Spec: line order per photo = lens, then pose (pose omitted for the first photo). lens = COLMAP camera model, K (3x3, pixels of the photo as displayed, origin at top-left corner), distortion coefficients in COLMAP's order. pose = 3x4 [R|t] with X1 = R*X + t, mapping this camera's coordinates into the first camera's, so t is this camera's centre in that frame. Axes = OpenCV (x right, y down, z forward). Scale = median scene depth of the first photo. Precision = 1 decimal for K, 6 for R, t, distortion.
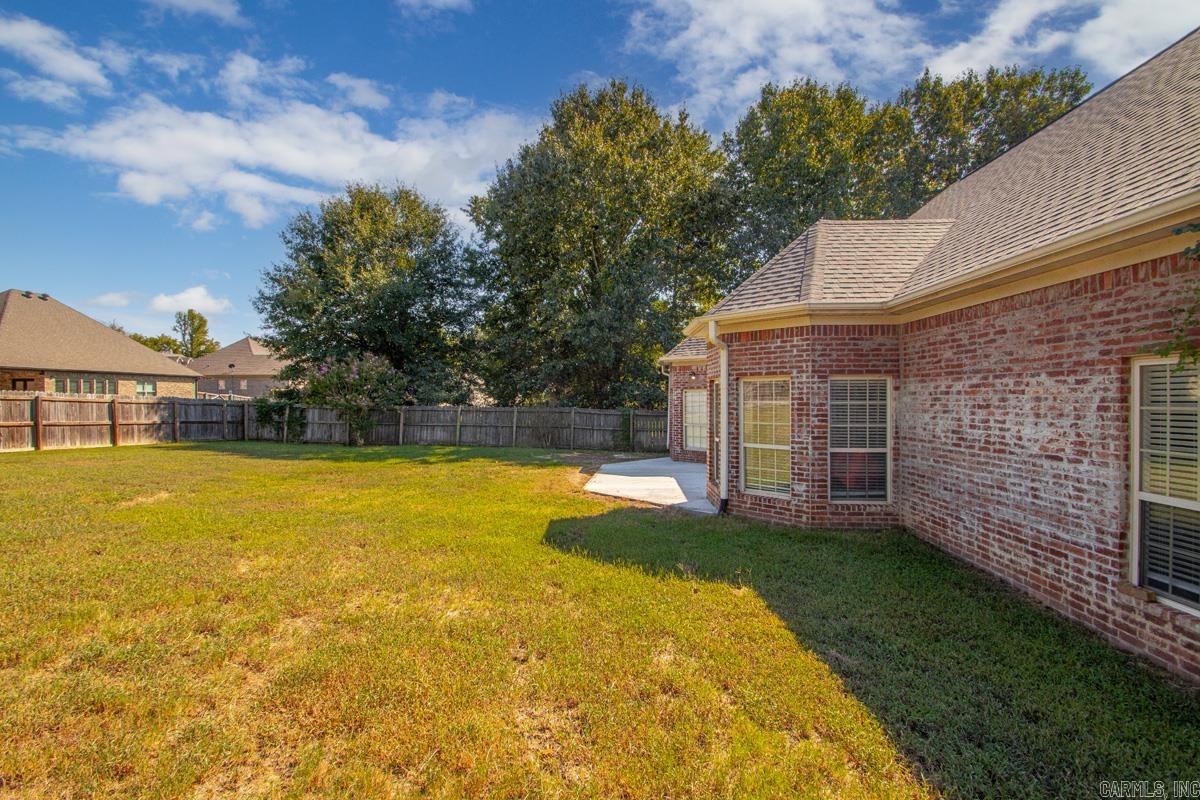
lens RADIAL K [[564.3, 0, 579.6], [0, 564.3, 402.0], [0, 0, 1]] dist [0.002972, -0.009834]
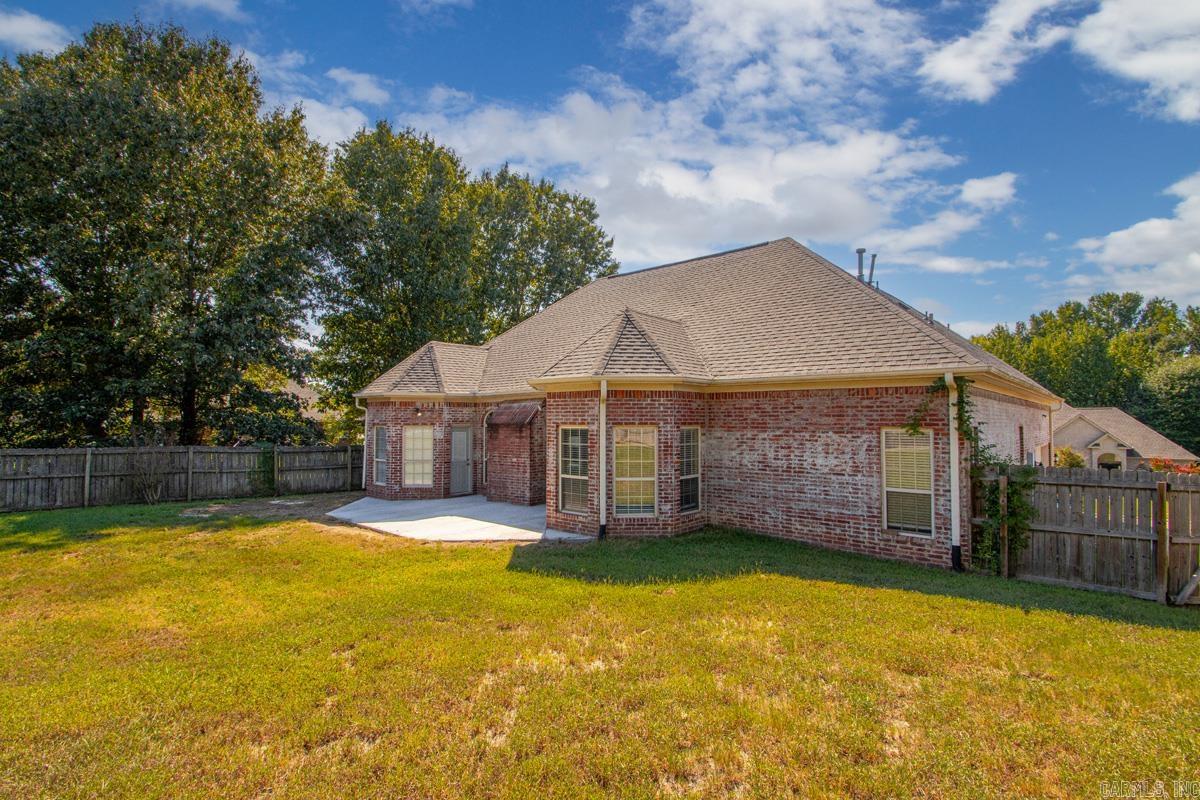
lens RADIAL K [[564.3, 0, 602.3], [0, 564.3, 400.0], [0, 0, 1]] dist [0.002972, -0.009834]
pose [[0.607541, 0.030727, 0.793694, -0.776430], [0.003079, 0.999153, -0.041039, -0.052116], [-0.794283, 0.027376, 0.606931, 0.267647]]
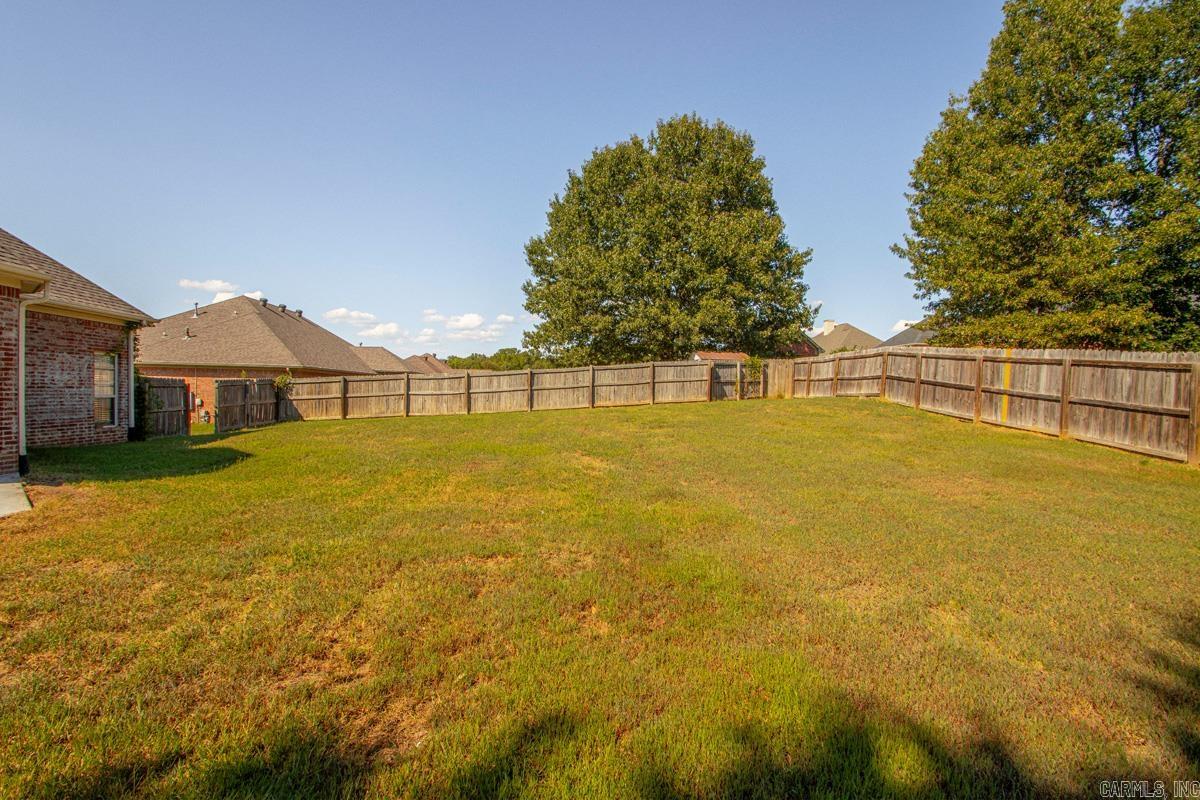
lens RADIAL K [[564.3, 0, 579.7], [0, 564.3, 407.2], [0, 0, 1]] dist [0.002972, -0.009834]
pose [[-0.991254, -0.019815, -0.130471, -0.639990], [-0.024028, 0.999237, 0.030793, 0.034676], [0.129761, 0.033658, -0.990974, 2.270357]]
